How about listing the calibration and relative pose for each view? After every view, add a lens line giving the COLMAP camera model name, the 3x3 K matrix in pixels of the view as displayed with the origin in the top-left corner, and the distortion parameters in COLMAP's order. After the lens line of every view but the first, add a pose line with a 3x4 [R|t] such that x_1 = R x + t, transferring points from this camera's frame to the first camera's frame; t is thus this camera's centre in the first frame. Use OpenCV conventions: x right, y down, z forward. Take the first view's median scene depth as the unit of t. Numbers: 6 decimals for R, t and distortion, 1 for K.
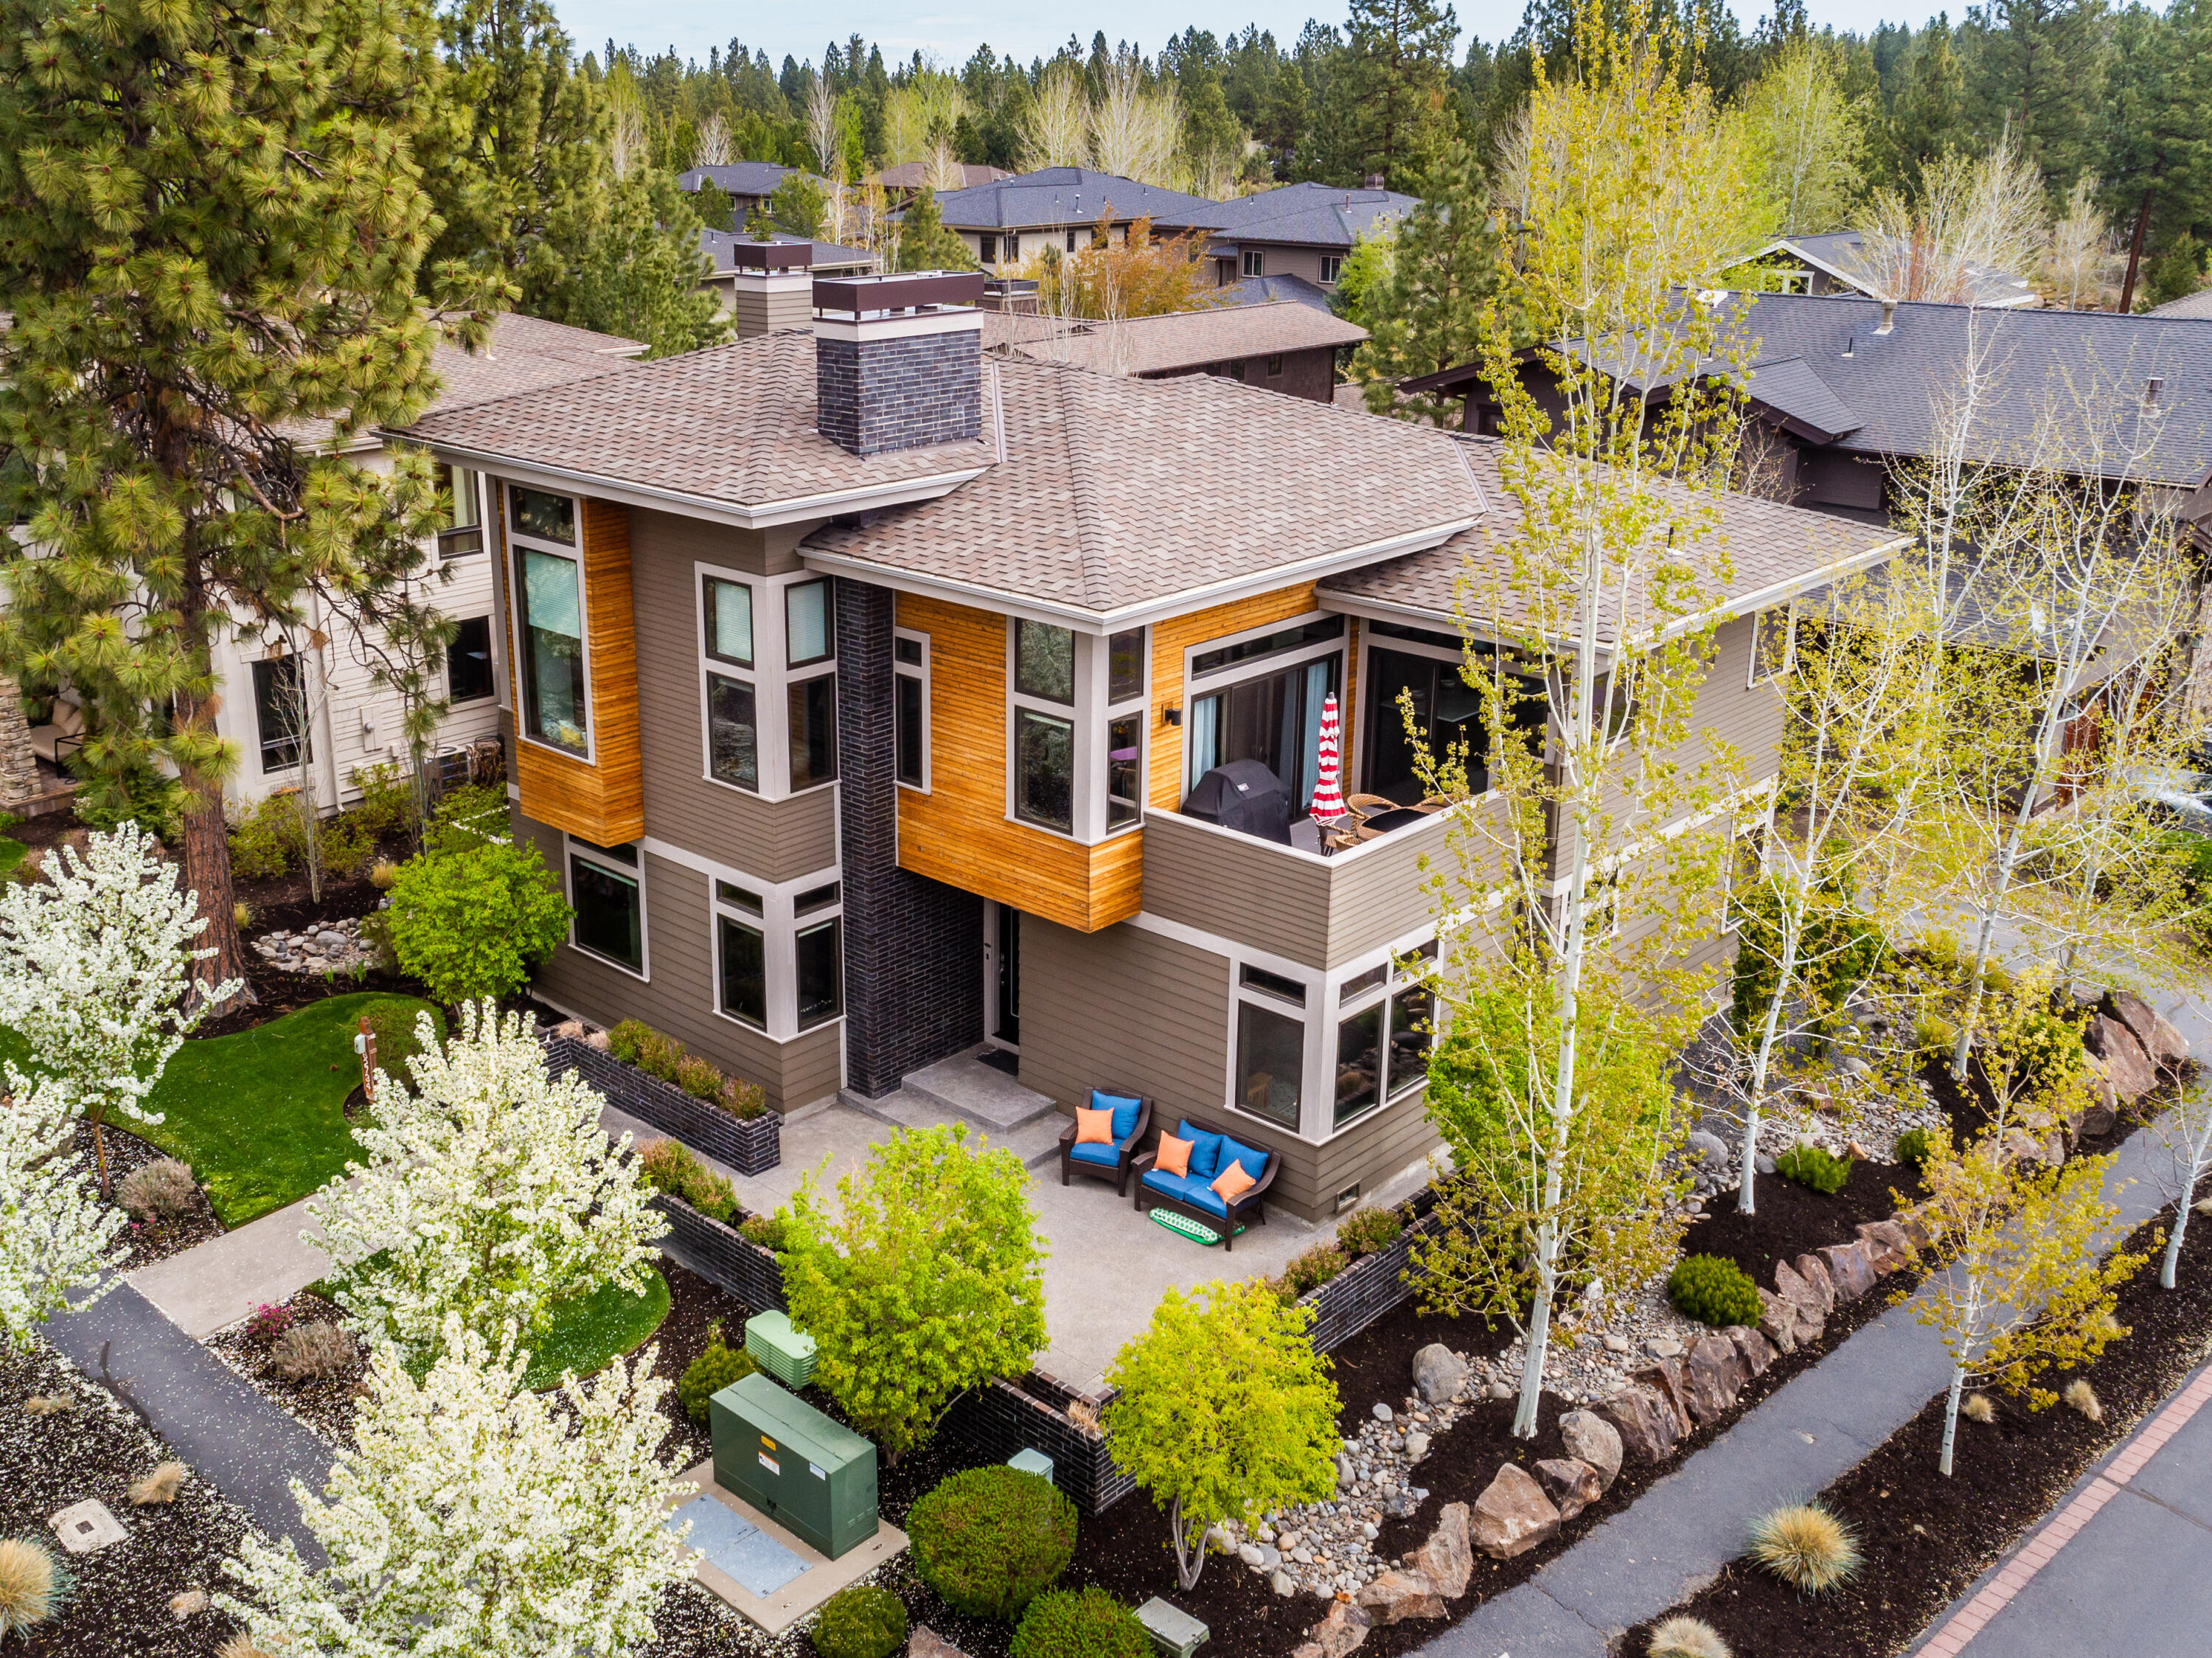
lens RADIAL K [[2100.4, 0, 1081.5], [0, 2100.4, 714.9], [0, 0, 1]] dist [0.009577, -0.001747]
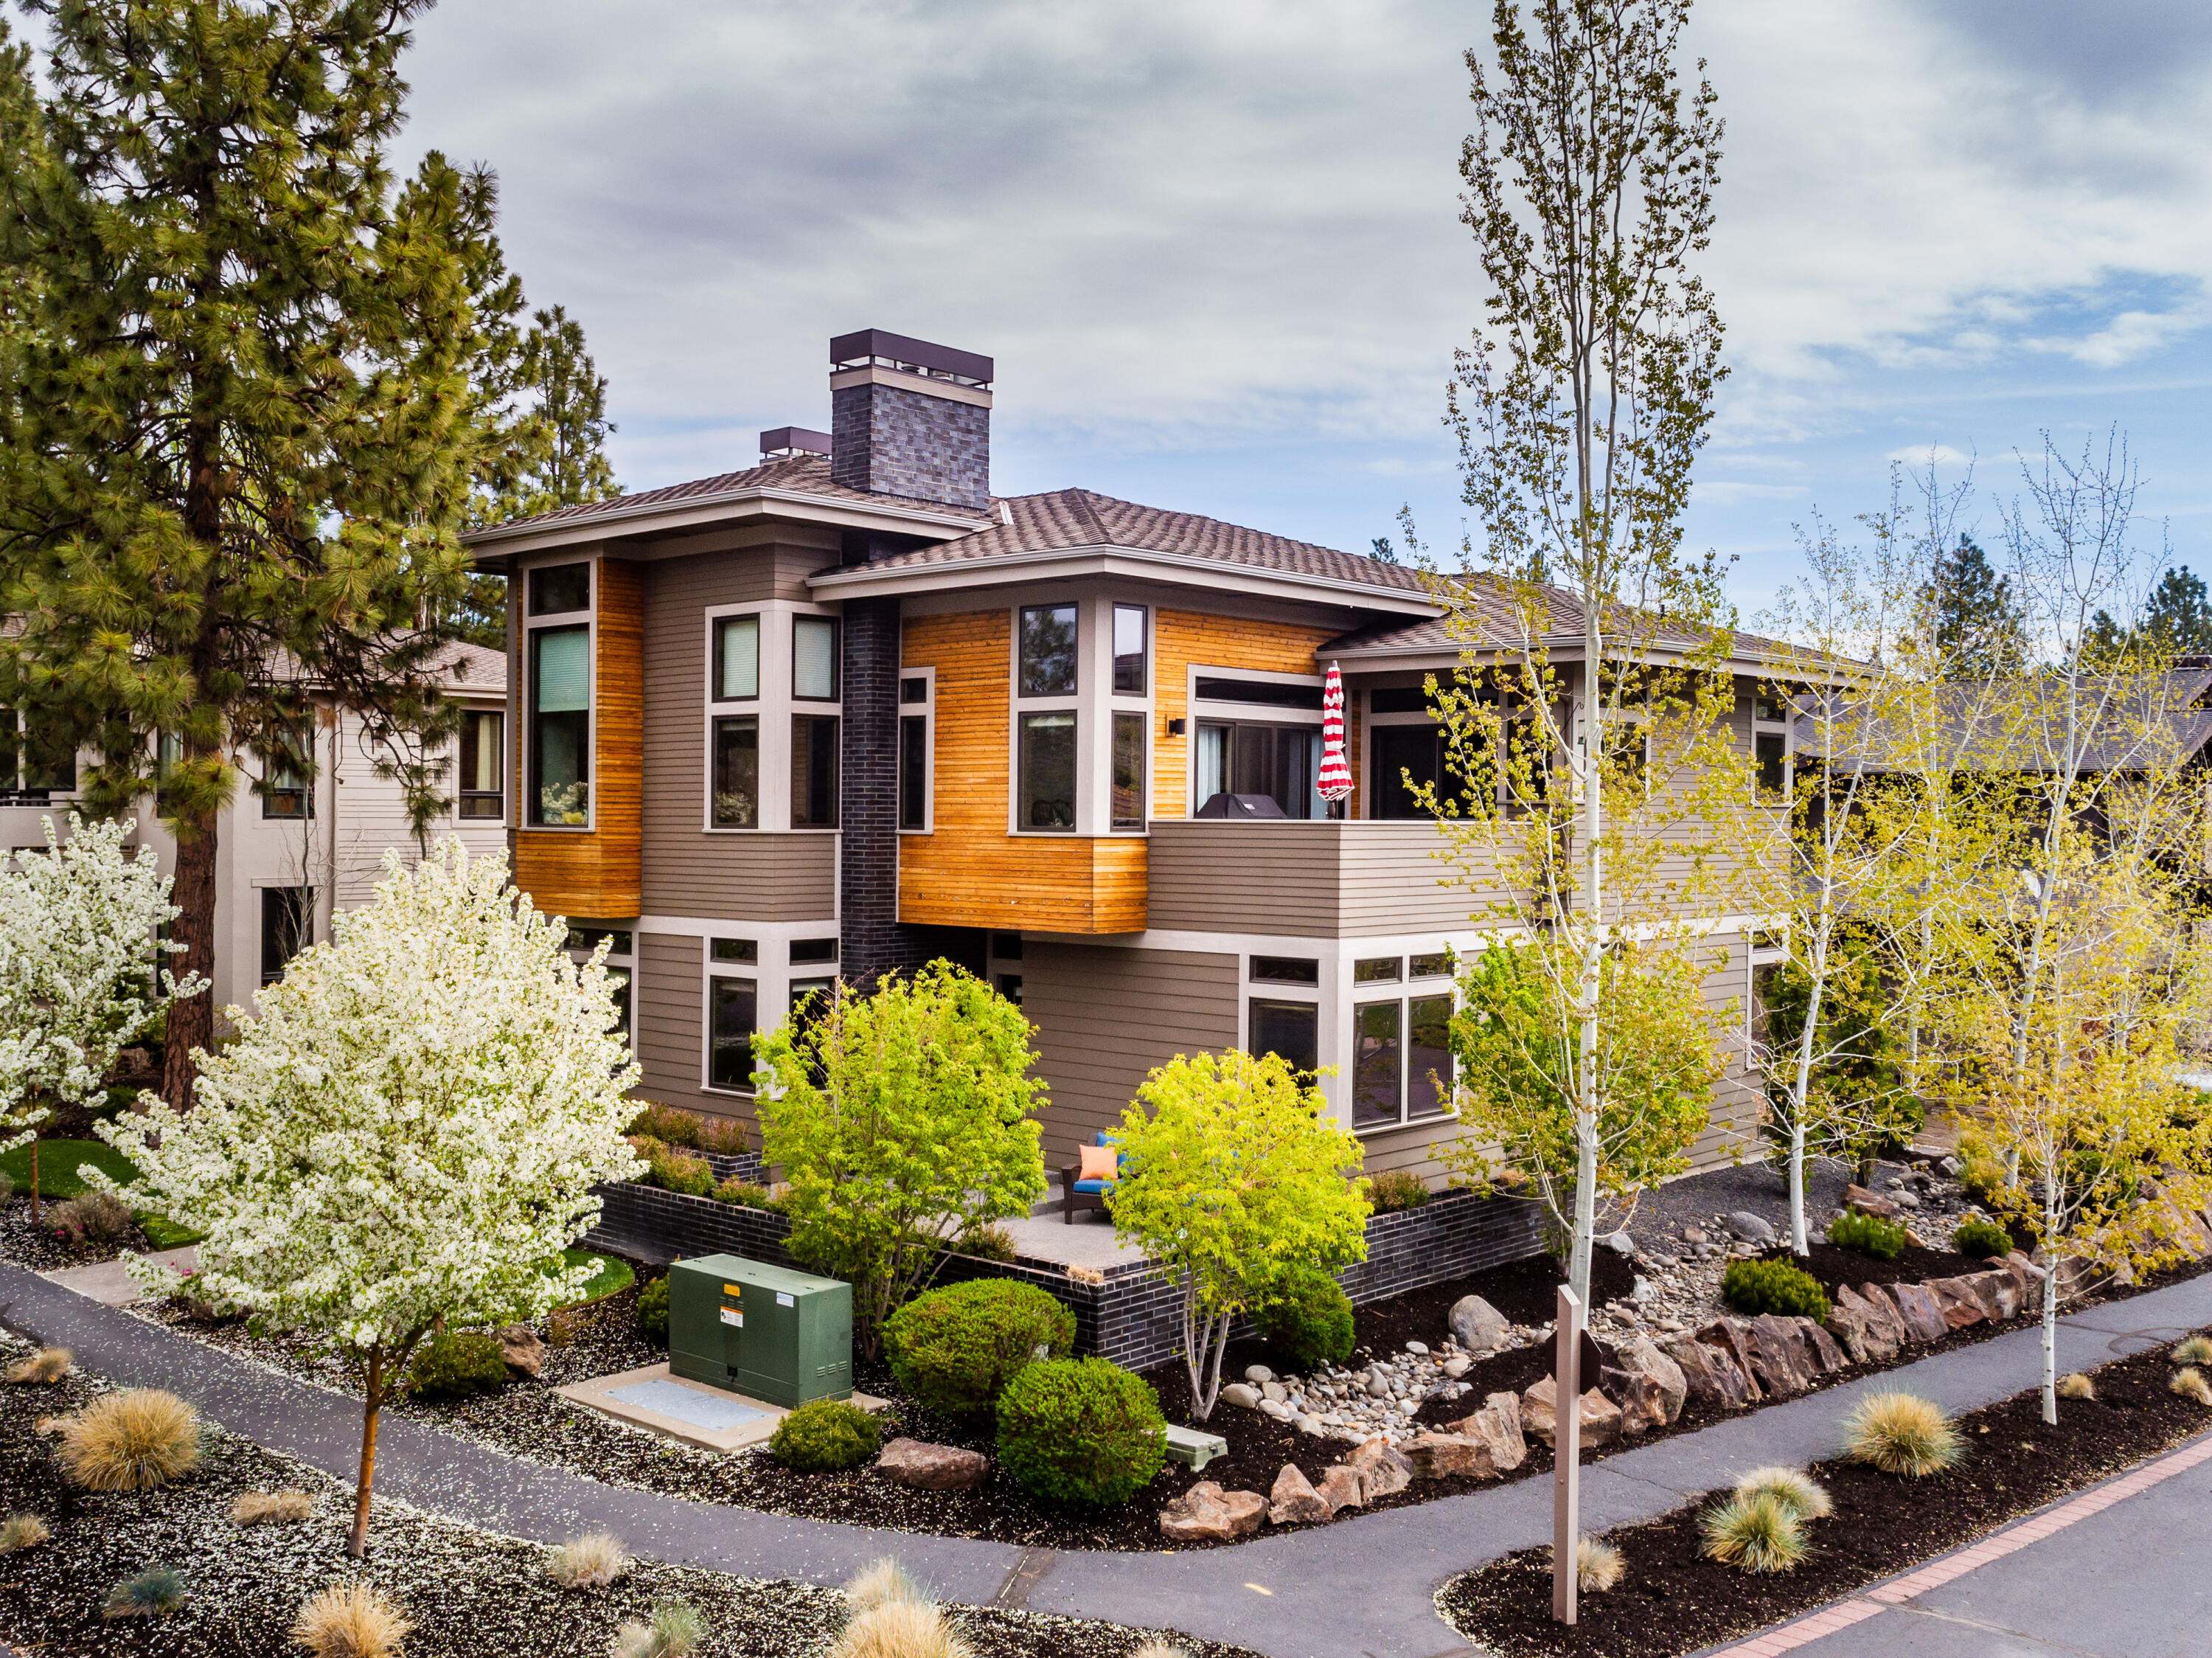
lens RADIAL K [[2017.2, 0, 1106.0], [0, 2017.2, 829.0], [0, 0, 1]] dist [0.007414, 0.003280]
pose [[0.999986, -0.001264, 0.005138, 0.004783], [0.002663, 0.959375, -0.282121, 0.311570], [-0.004572, 0.282130, 0.959365, 0.093002]]
